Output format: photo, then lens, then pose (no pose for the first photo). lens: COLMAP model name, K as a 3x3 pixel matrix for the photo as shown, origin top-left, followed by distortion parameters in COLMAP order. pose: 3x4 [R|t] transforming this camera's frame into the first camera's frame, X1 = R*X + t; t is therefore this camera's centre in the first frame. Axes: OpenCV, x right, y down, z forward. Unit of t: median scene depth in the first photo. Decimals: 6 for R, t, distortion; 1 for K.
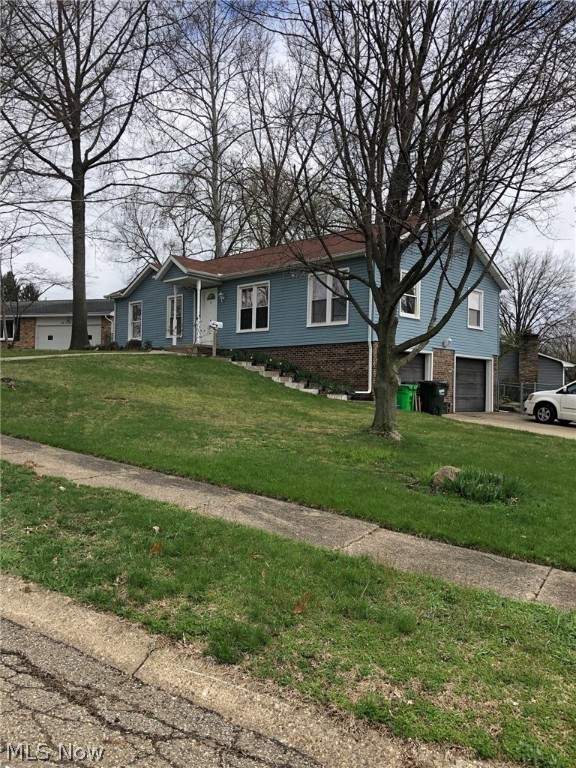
lens RADIAL K [[636.6, 0, 289.6], [0, 636.6, 385.4], [0, 0, 1]] dist [0.026018, -0.014200]
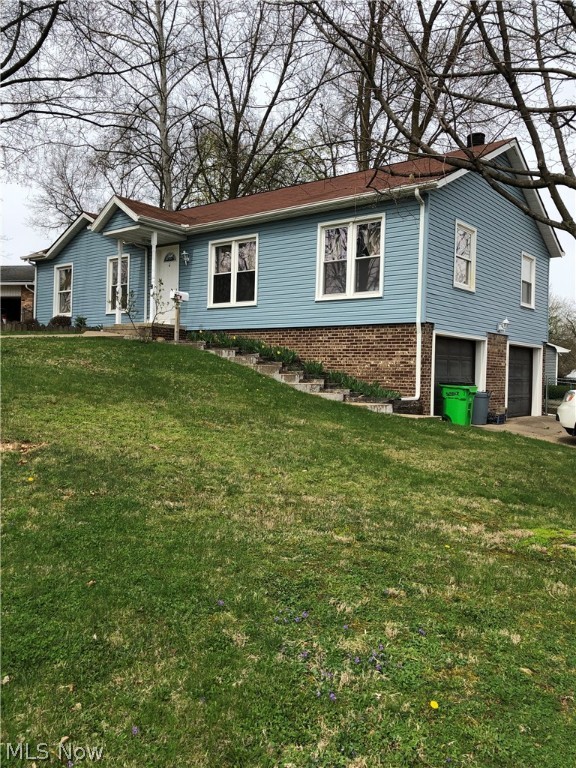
lens RADIAL K [[636.6, 0, 285.6], [0, 636.6, 382.4], [0, 0, 1]] dist [0.026018, -0.014200]
pose [[0.995791, 0.002810, 0.091615, -0.061566], [-0.005454, 0.999575, 0.028626, -0.019804], [-0.091495, -0.029005, 0.995383, 0.276894]]
